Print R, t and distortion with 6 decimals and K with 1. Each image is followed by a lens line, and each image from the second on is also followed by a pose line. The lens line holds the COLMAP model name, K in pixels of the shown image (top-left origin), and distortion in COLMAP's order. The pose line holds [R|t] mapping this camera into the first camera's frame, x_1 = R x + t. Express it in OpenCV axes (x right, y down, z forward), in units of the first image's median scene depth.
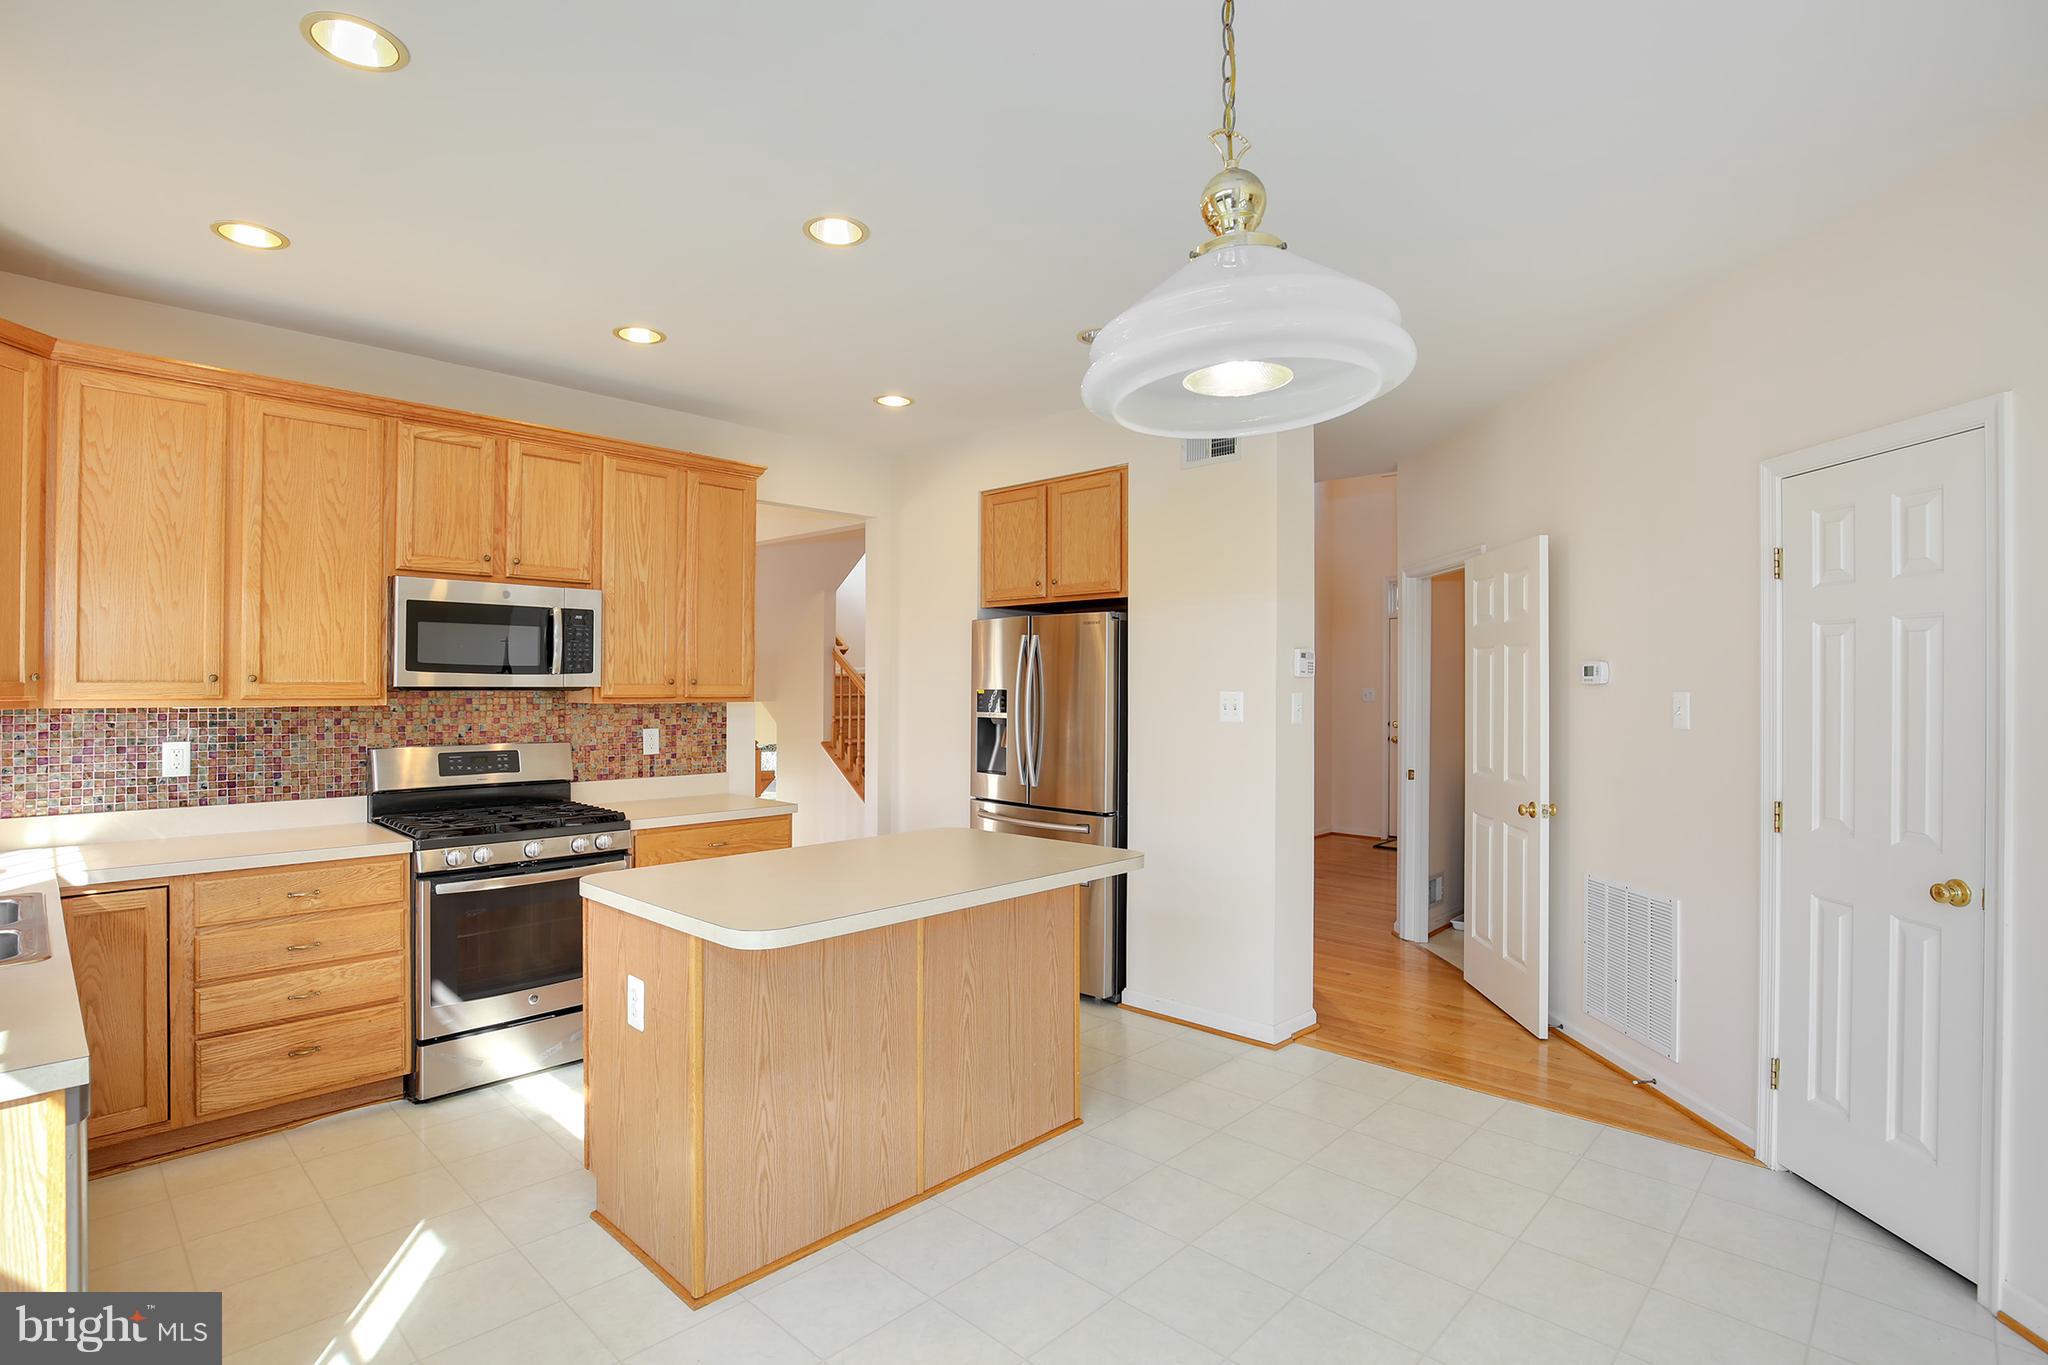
lens RADIAL K [[988.3, 0, 1024.0], [0, 988.3, 682.5], [0, 0, 1]] dist [-0.021096, 0.000890]
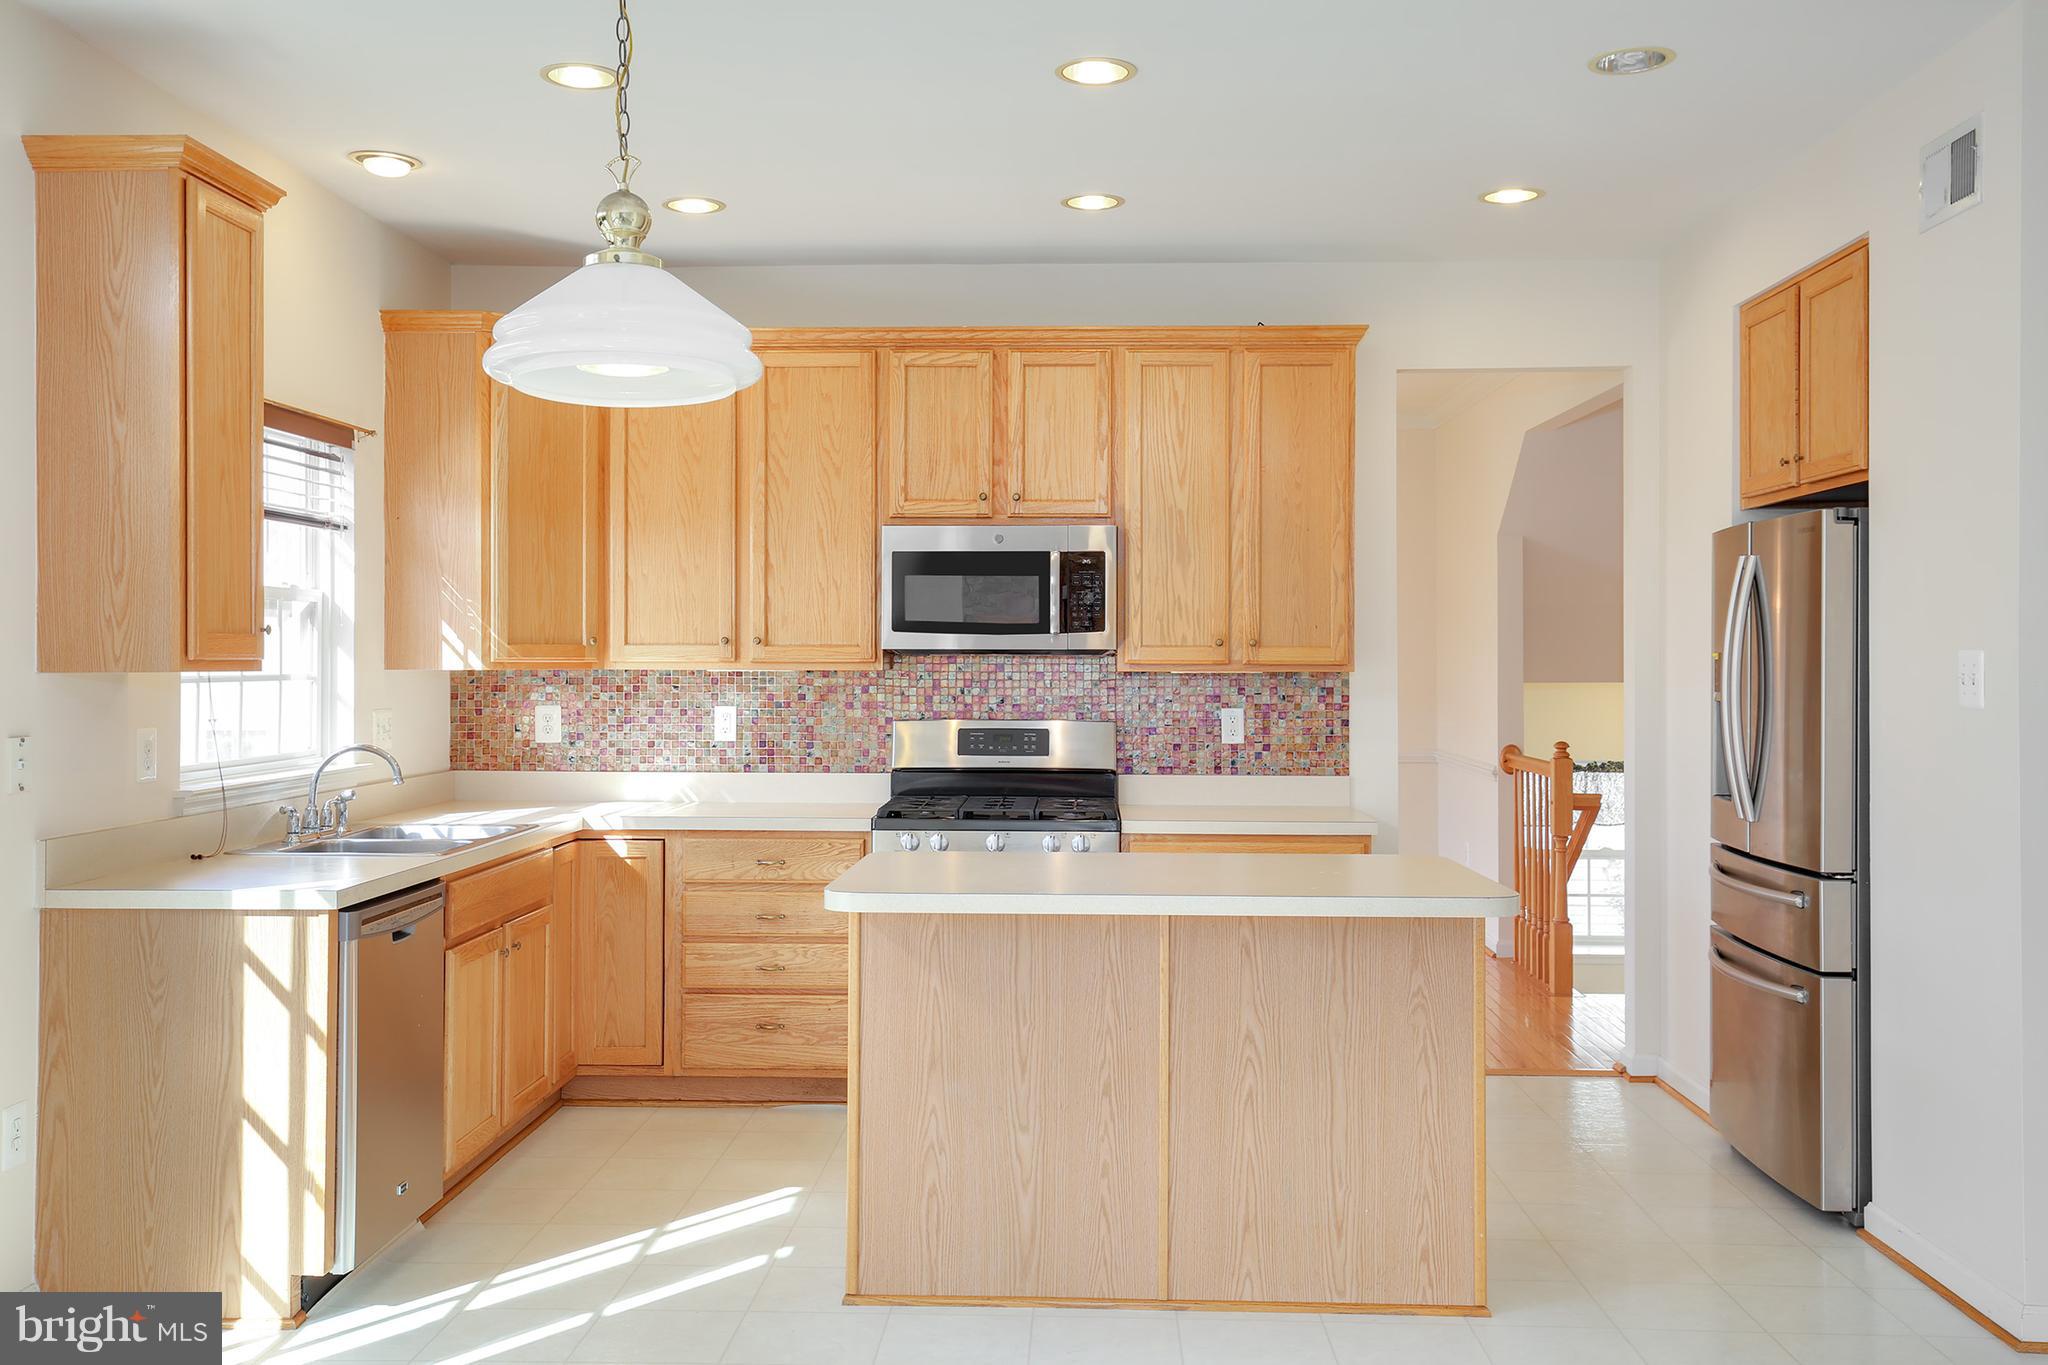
lens RADIAL K [[1917.4, 0, 1055.3], [0, 1917.4, 655.6], [0, 0, 1]] dist [0.056383, 0.006846]
pose [[0.671053, -0.004674, -0.741394, 0.728304], [0.002778, 0.999989, -0.003790, 0.016315], [0.741404, 0.000484, 0.671059, -0.058173]]
